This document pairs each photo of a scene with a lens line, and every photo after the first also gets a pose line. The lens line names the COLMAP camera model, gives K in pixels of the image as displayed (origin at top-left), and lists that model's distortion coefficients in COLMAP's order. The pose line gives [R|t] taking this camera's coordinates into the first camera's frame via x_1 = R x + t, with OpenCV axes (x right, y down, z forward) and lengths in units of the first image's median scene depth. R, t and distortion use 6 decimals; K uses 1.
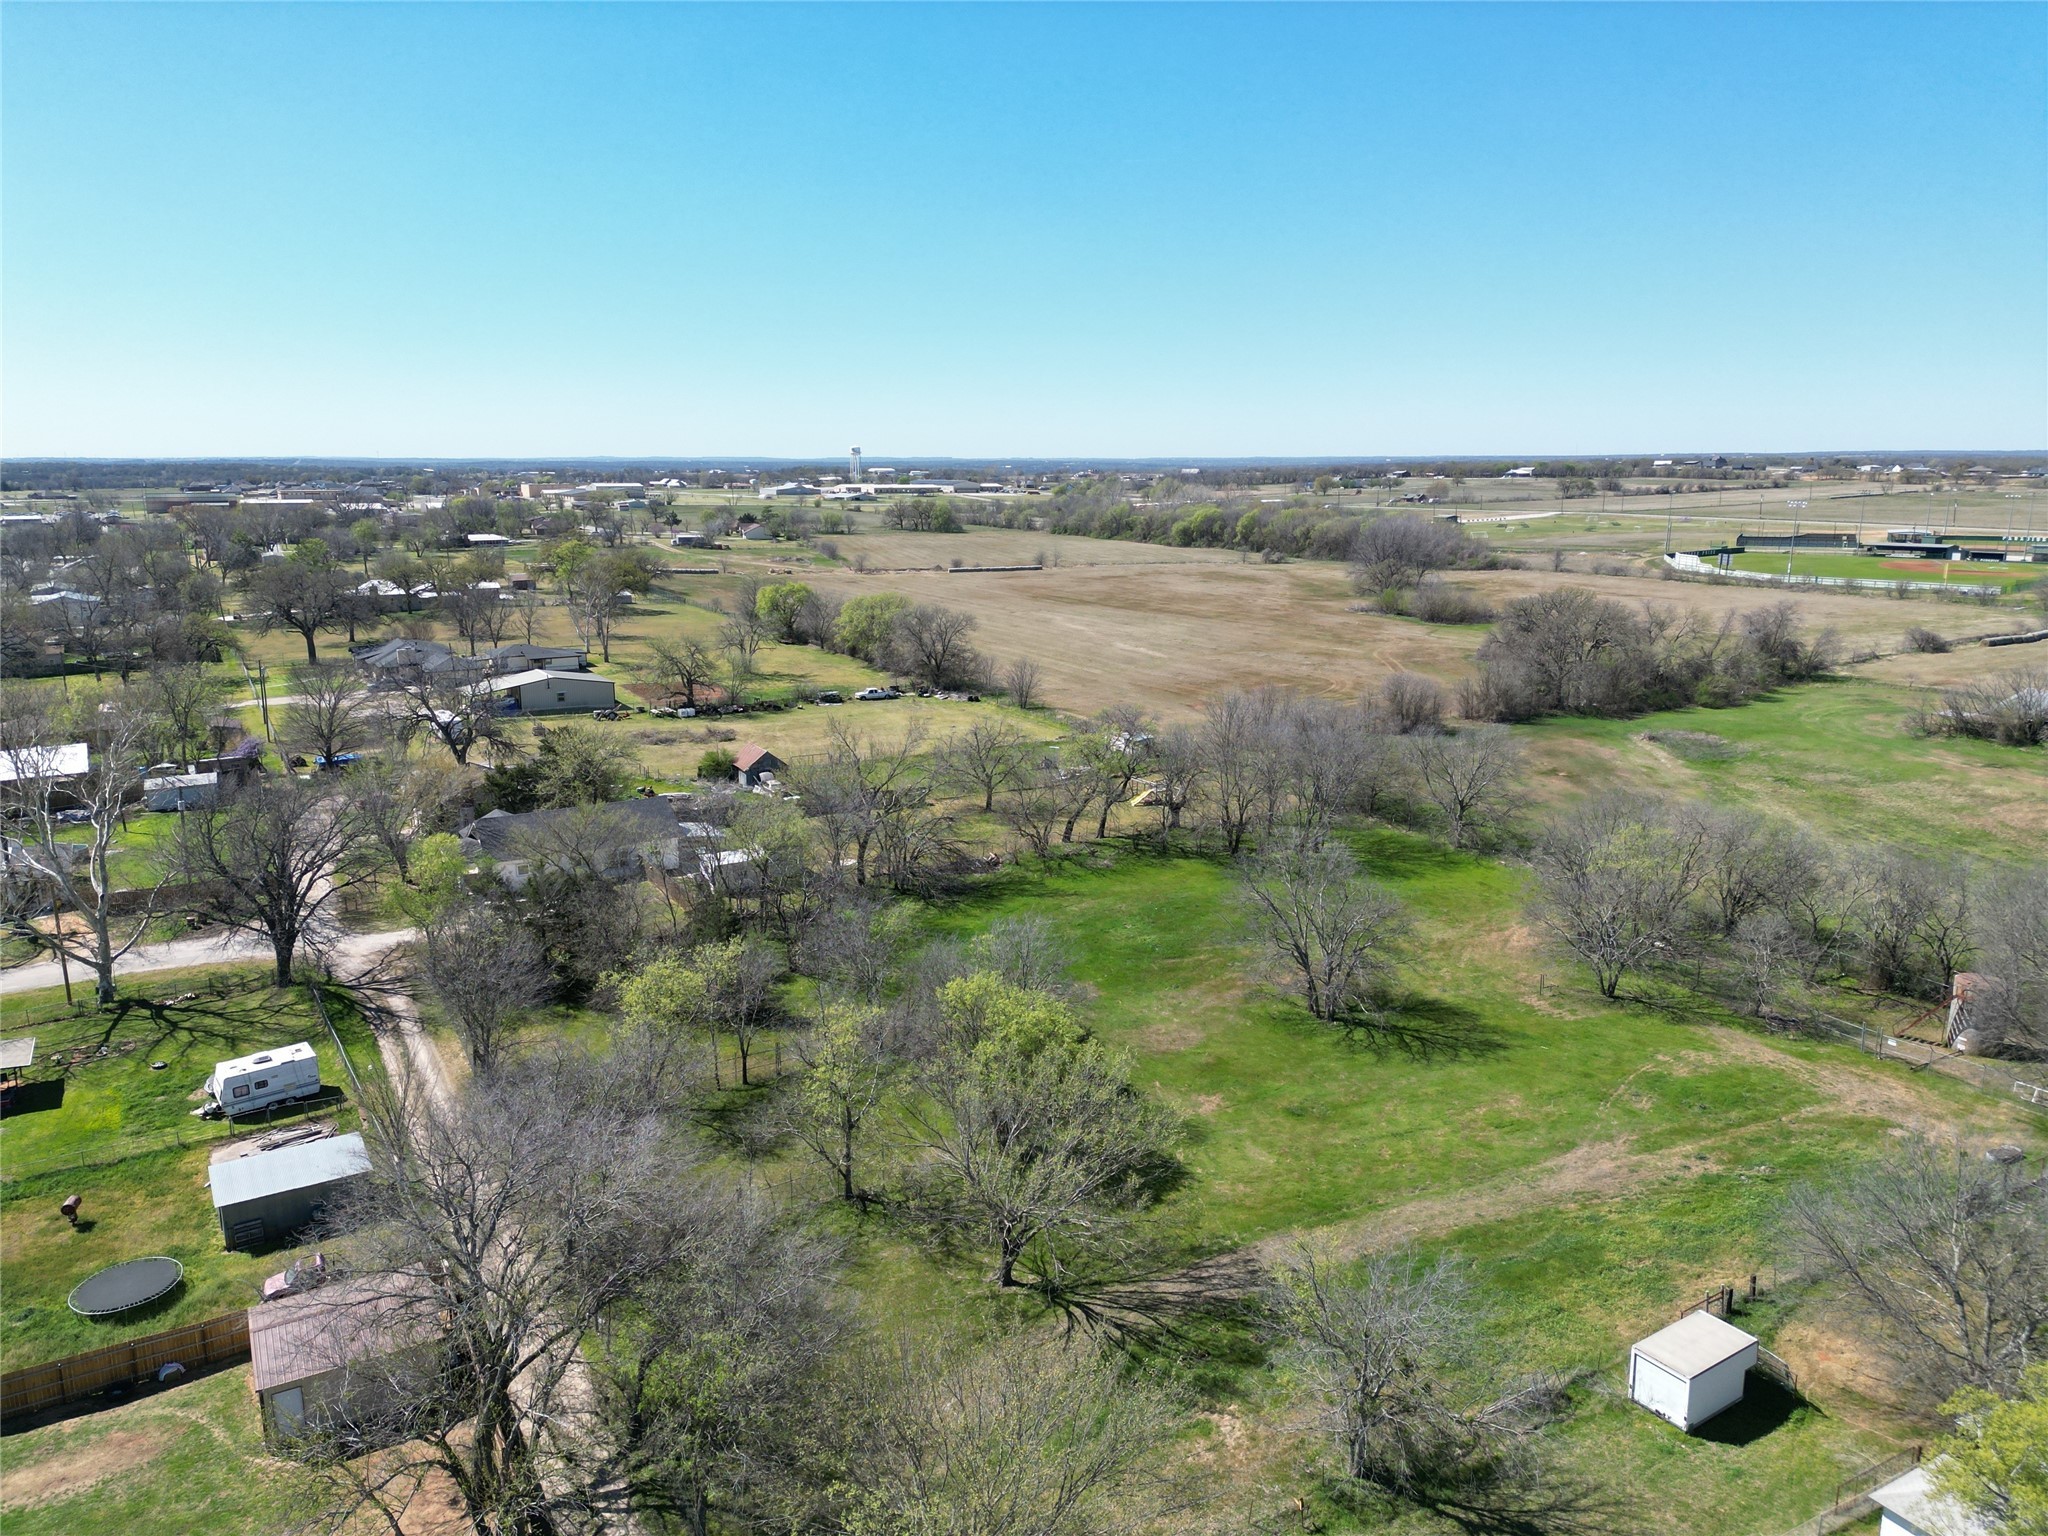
lens RADIAL K [[1423.4, 0, 1035.8], [0, 1423.4, 770.8], [0, 0, 1]] dist [0.077158, -0.071753]
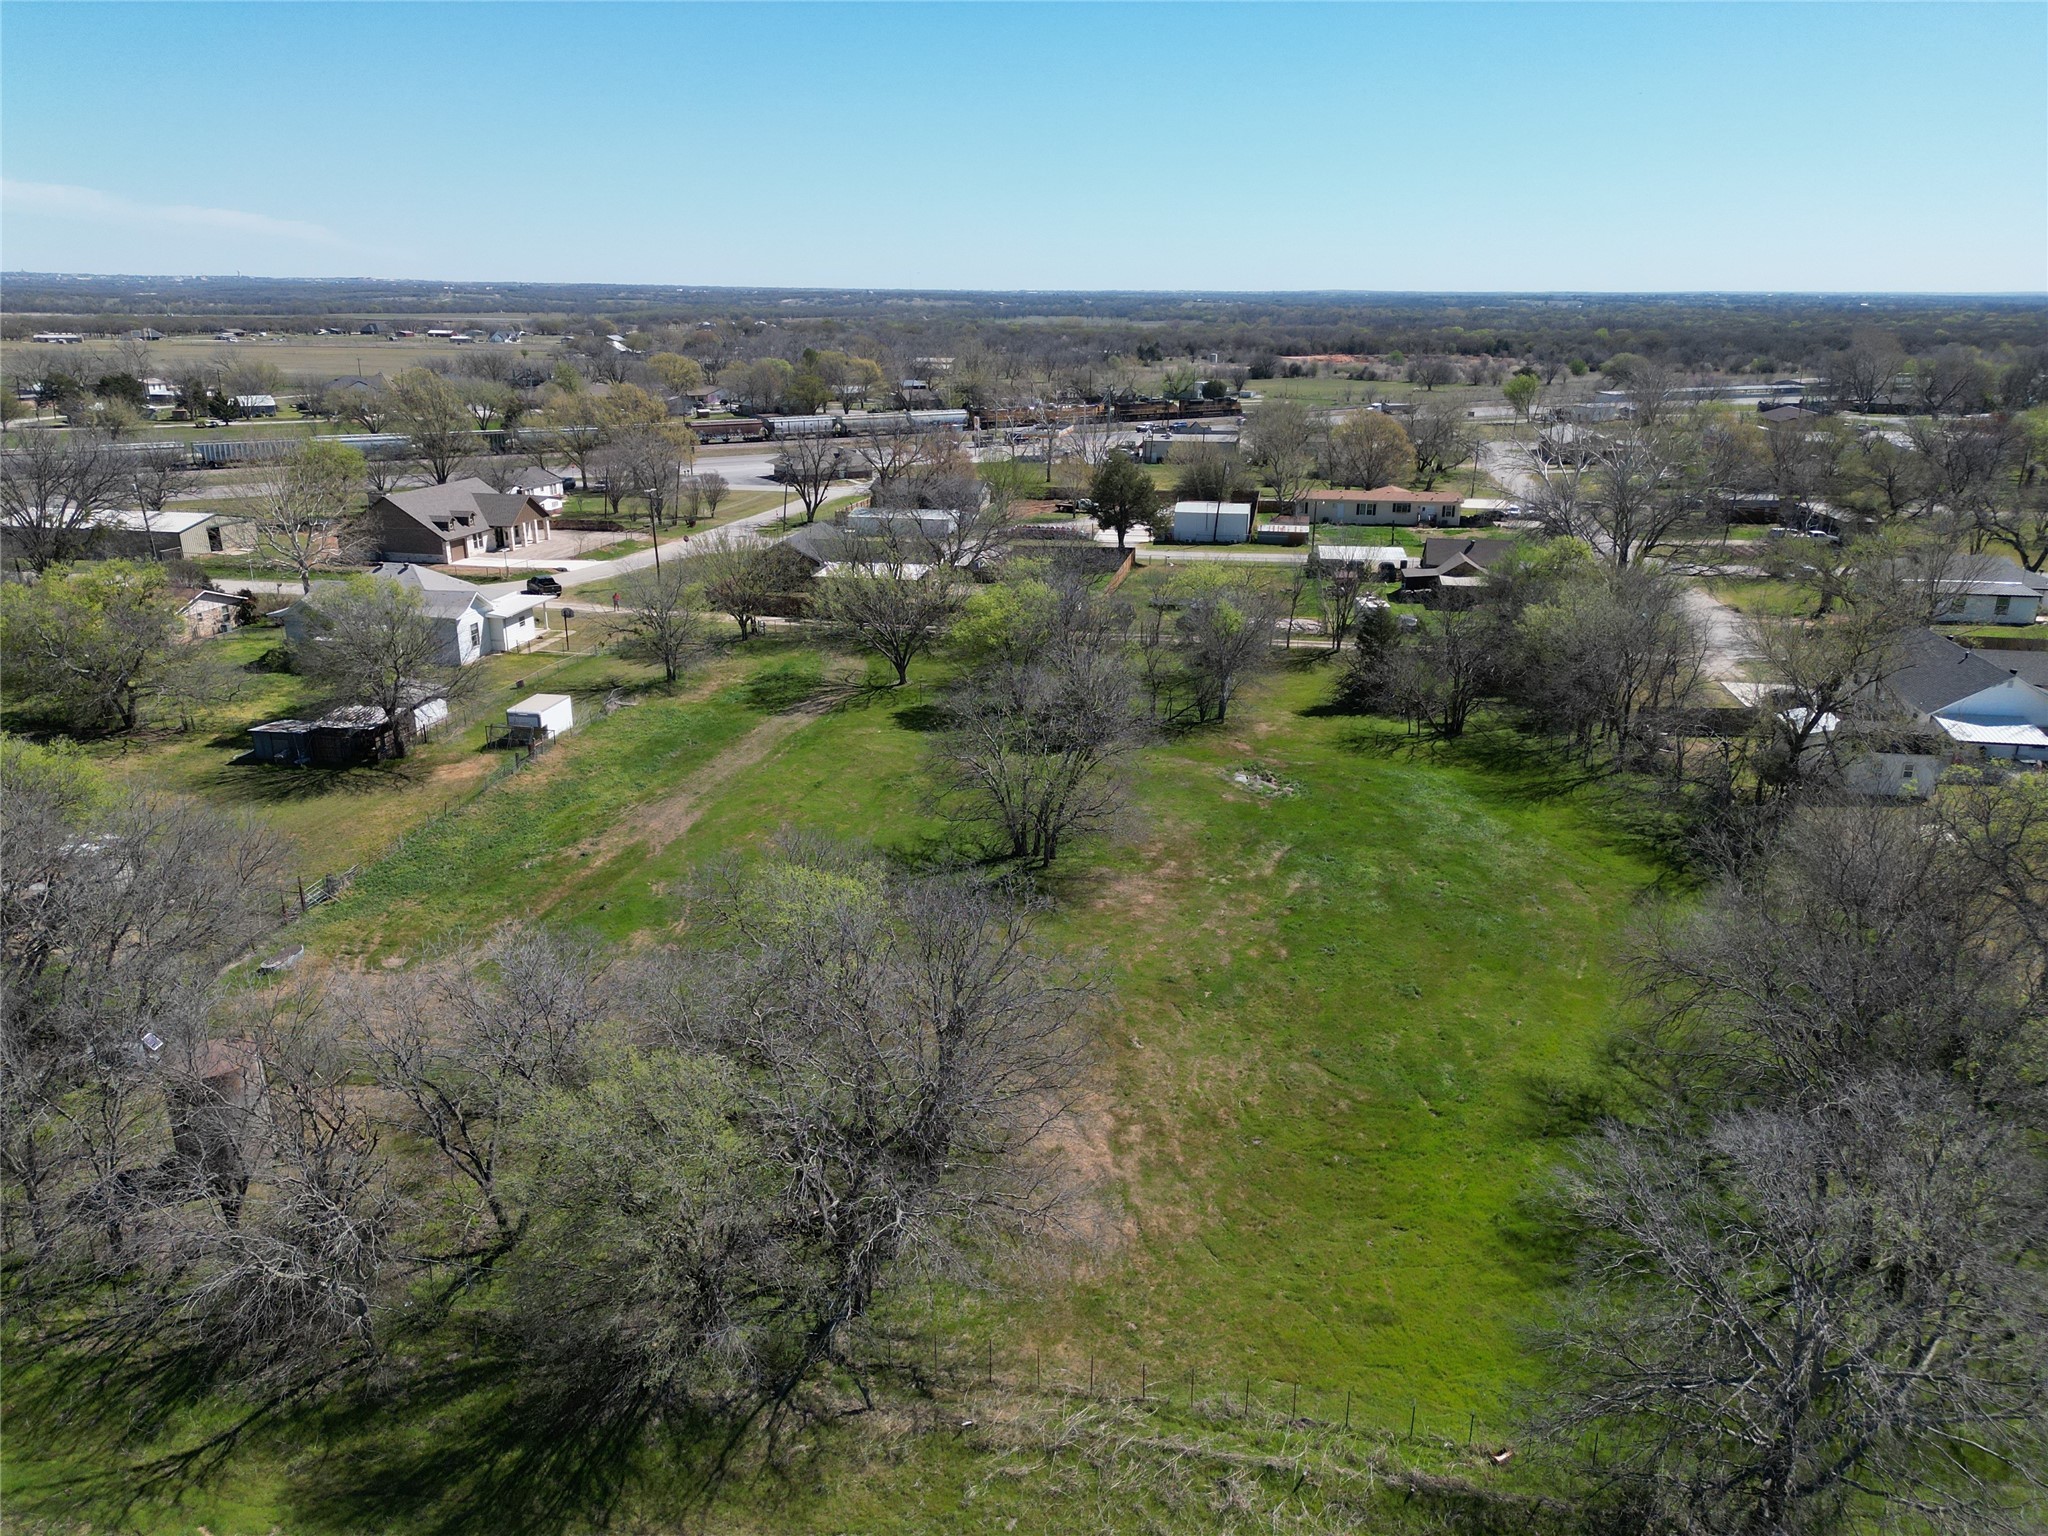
lens RADIAL K [[1423.4, 0, 1033.2], [0, 1423.4, 774.6], [0, 0, 1]] dist [0.077158, -0.071753]
pose [[-0.660858, 0.238419, -0.711634, 0.190576], [-0.160164, 0.881554, 0.444083, -0.058590], [0.733222, 0.407454, -0.544396, 0.349646]]
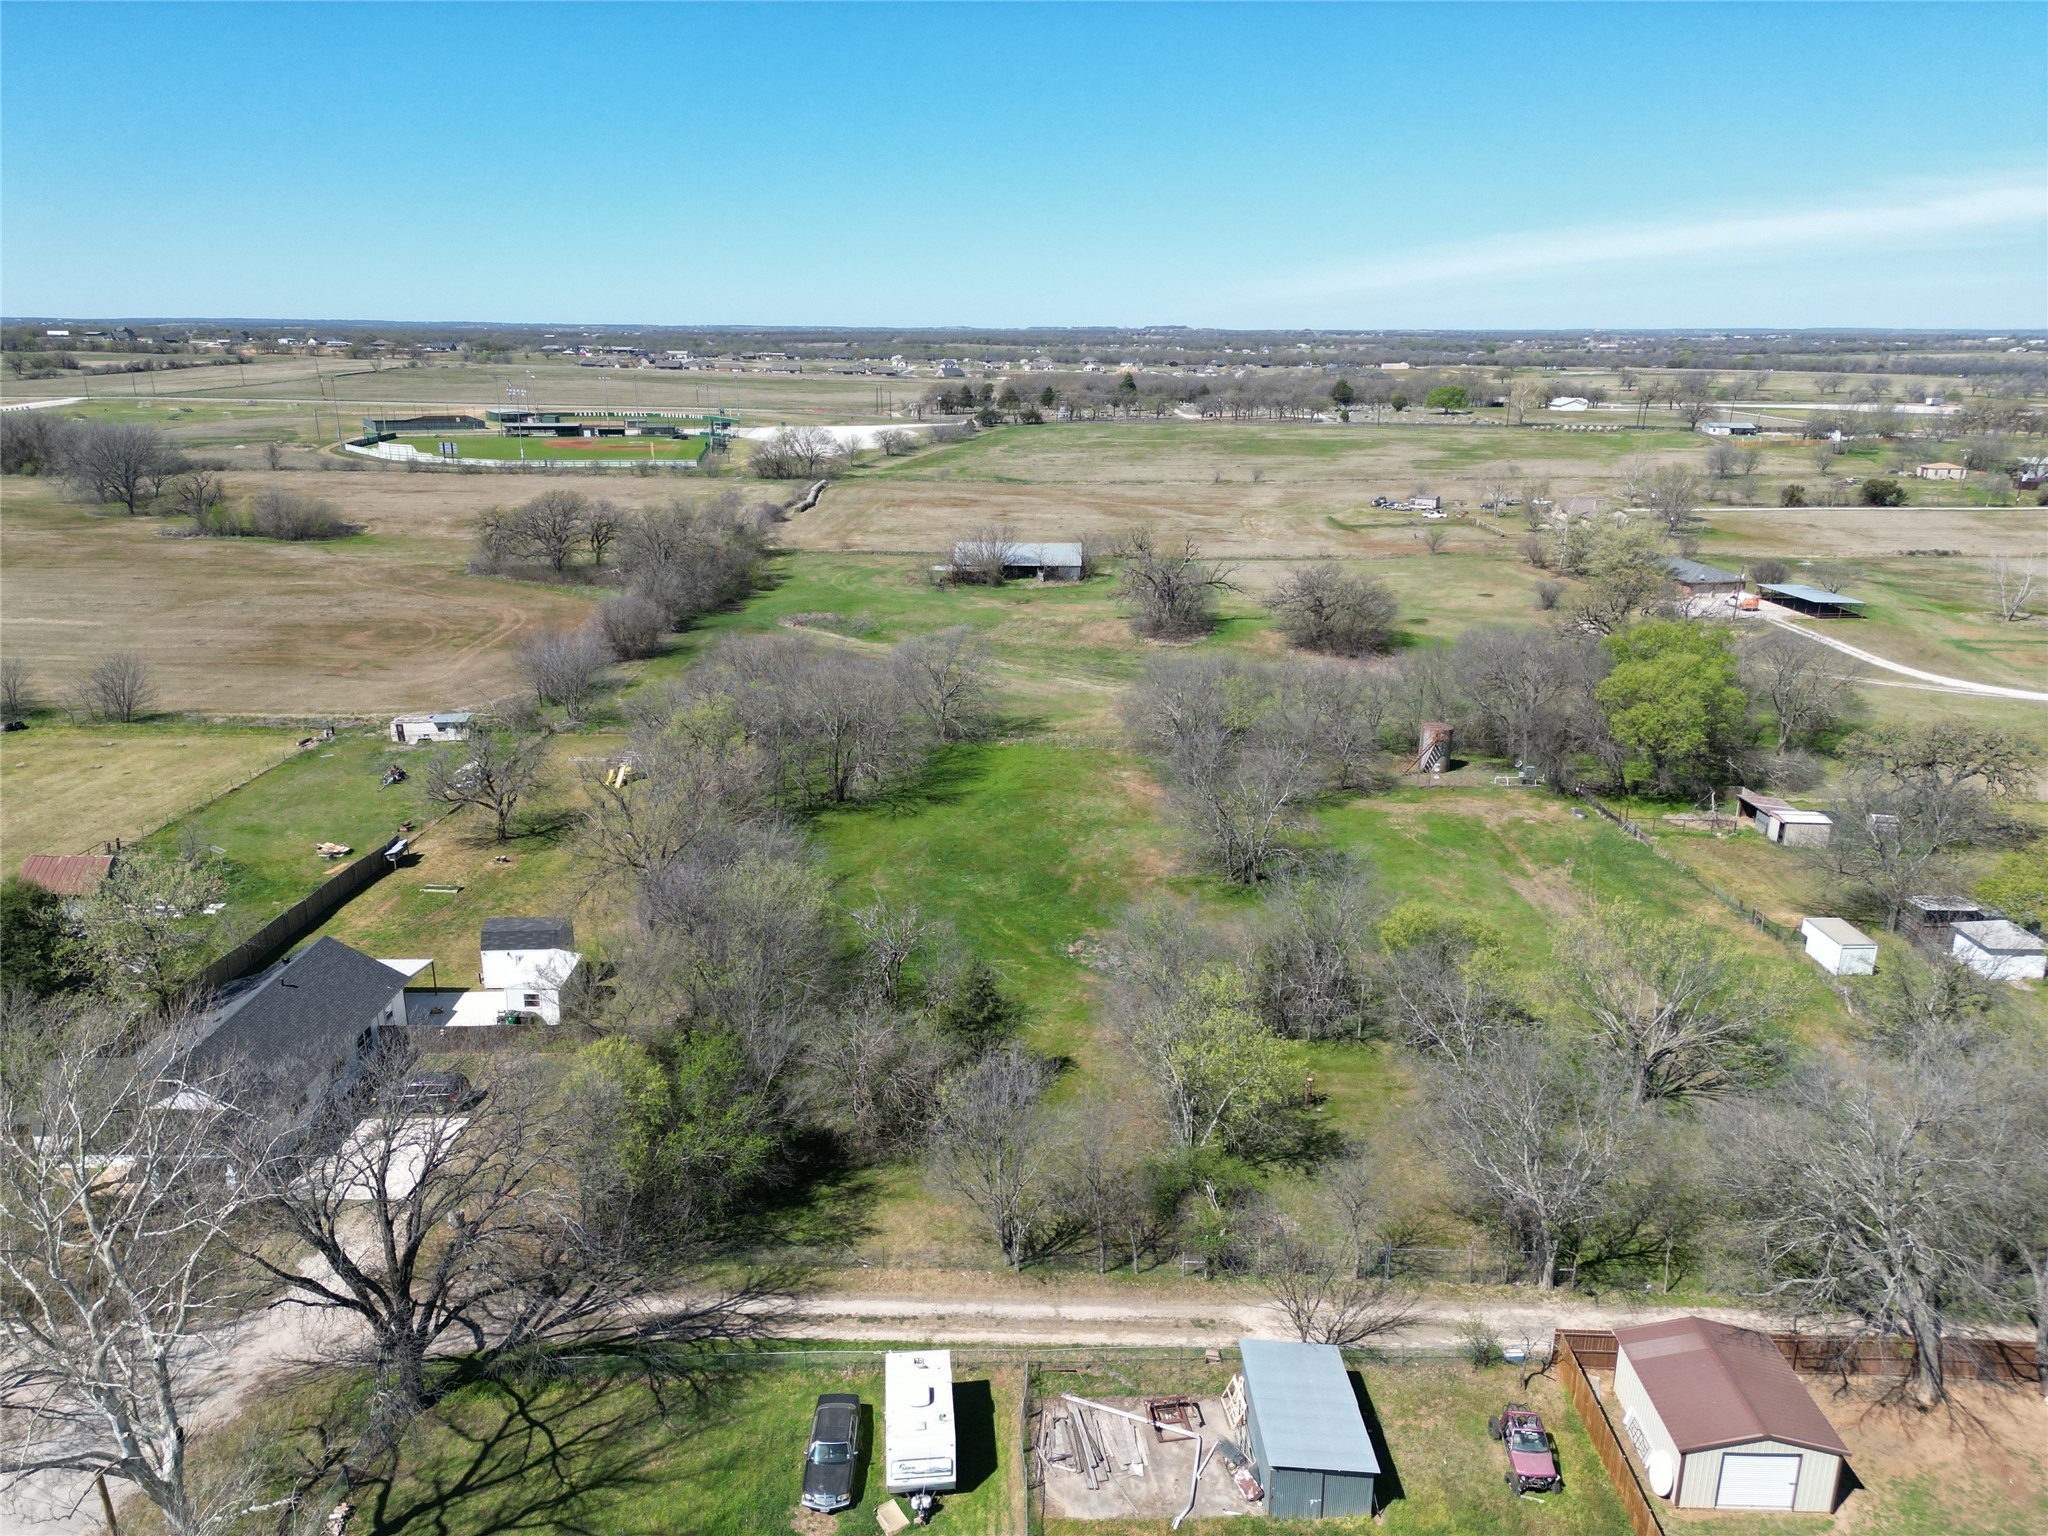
lens RADIAL K [[1423.4, 0, 1026.5], [0, 1423.4, 782.1], [0, 0, 1]] dist [0.077158, -0.071753]
pose [[0.523310, -0.252236, 0.813955, -0.201870], [0.175847, 0.966593, 0.186481, -0.038663], [-0.833801, 0.045544, 0.550183, 0.122042]]
